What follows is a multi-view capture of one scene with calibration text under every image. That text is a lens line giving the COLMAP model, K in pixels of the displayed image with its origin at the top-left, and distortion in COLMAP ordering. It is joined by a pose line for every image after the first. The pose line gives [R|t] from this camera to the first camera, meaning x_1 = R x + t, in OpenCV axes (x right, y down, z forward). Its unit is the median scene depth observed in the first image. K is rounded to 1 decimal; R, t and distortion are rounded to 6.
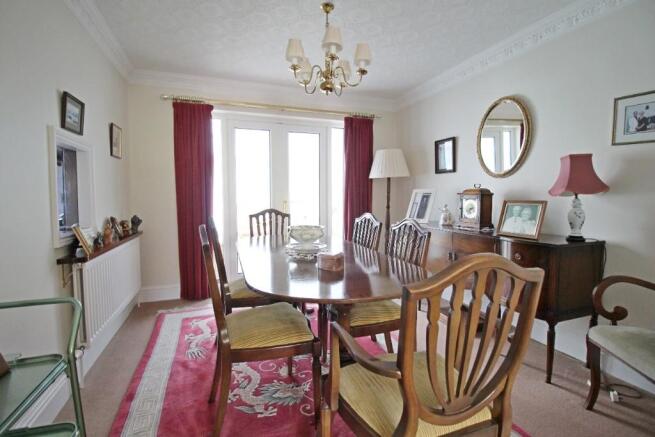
lens RADIAL K [[302.4, 0, 327.5], [0, 302.4, 218.5], [0, 0, 1]] dist [-0.000114, -0.012243]
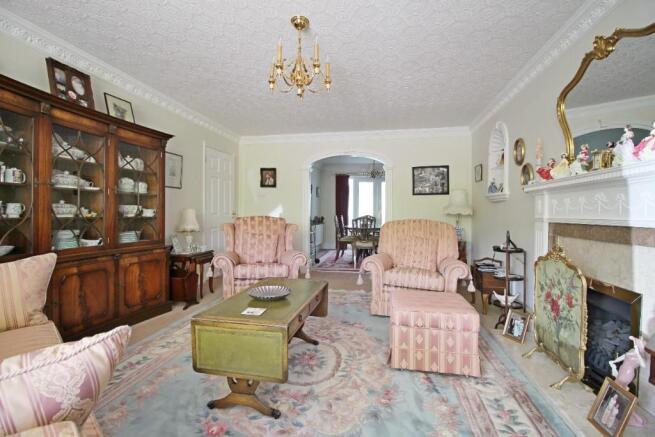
lens RADIAL K [[302.4, 0, 327.5], [0, 302.4, 218.5], [0, 0, 1]] dist [-0.000114, -0.012243]
pose [[0.851872, 0.005574, -0.523720, 0.749491], [-0.027465, 0.999043, -0.034041, 0.080777], [0.523029, 0.043382, 0.851210, -1.169609]]
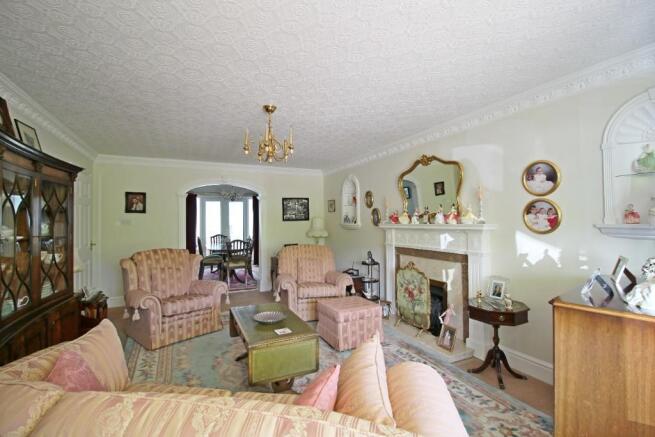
lens RADIAL K [[302.4, 0, 327.5], [0, 302.4, 218.5], [0, 0, 1]] dist [-0.000114, -0.012243]
pose [[0.996729, -0.017043, 0.078999, 0.473788], [0.022150, 0.997690, -0.064220, 0.016020], [-0.077722, 0.065760, 0.994804, -1.481138]]
